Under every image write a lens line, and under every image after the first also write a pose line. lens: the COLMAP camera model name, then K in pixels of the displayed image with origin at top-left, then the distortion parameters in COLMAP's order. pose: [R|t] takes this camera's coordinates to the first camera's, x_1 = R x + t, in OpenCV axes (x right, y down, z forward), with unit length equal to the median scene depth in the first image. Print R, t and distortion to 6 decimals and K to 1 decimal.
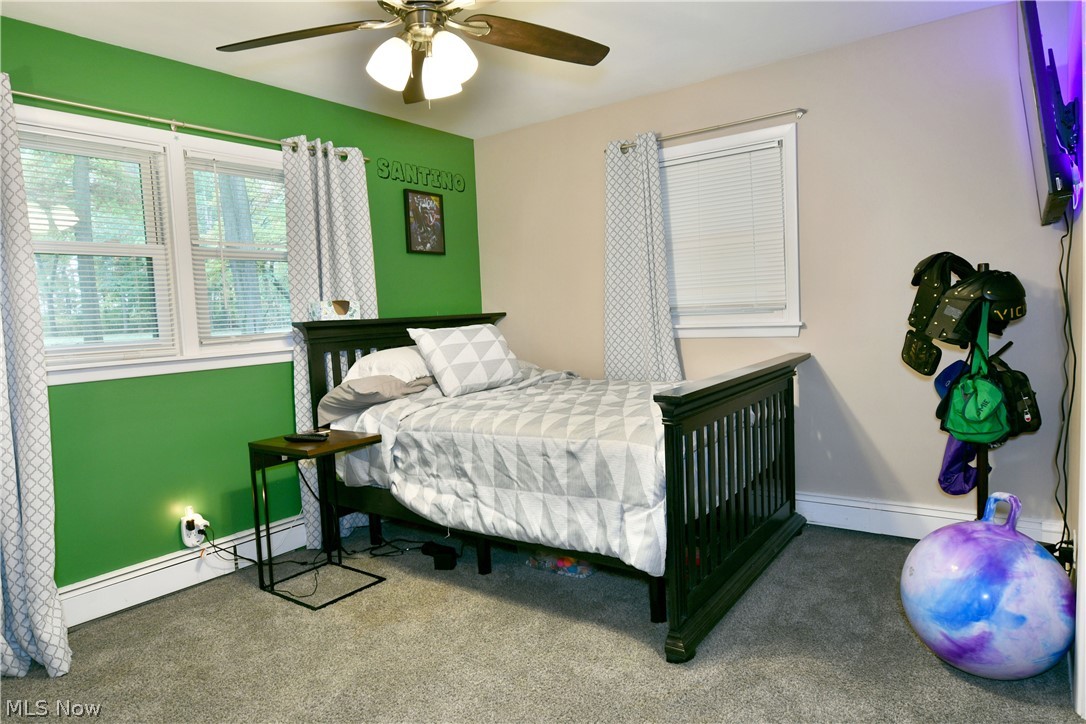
lens RADIAL K [[661.9, 0, 539.2], [0, 661.9, 362.3], [0, 0, 1]] dist [-0.013302, -0.004051]
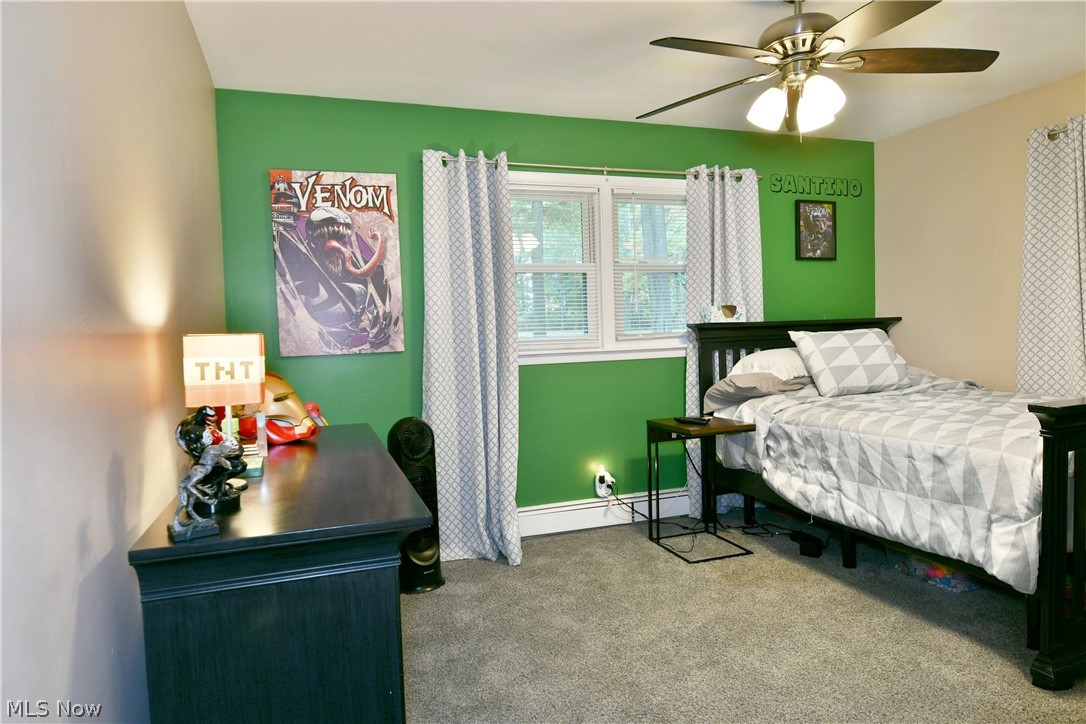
lens RADIAL K [[661.9, 0, 539.2], [0, 661.9, 362.3], [0, 0, 1]] dist [-0.013302, -0.004051]
pose [[0.827859, 0.047797, -0.558895, 0.081018], [-0.049231, 0.998709, 0.012487, 0.007584], [0.558771, 0.017177, 0.829144, -0.145100]]
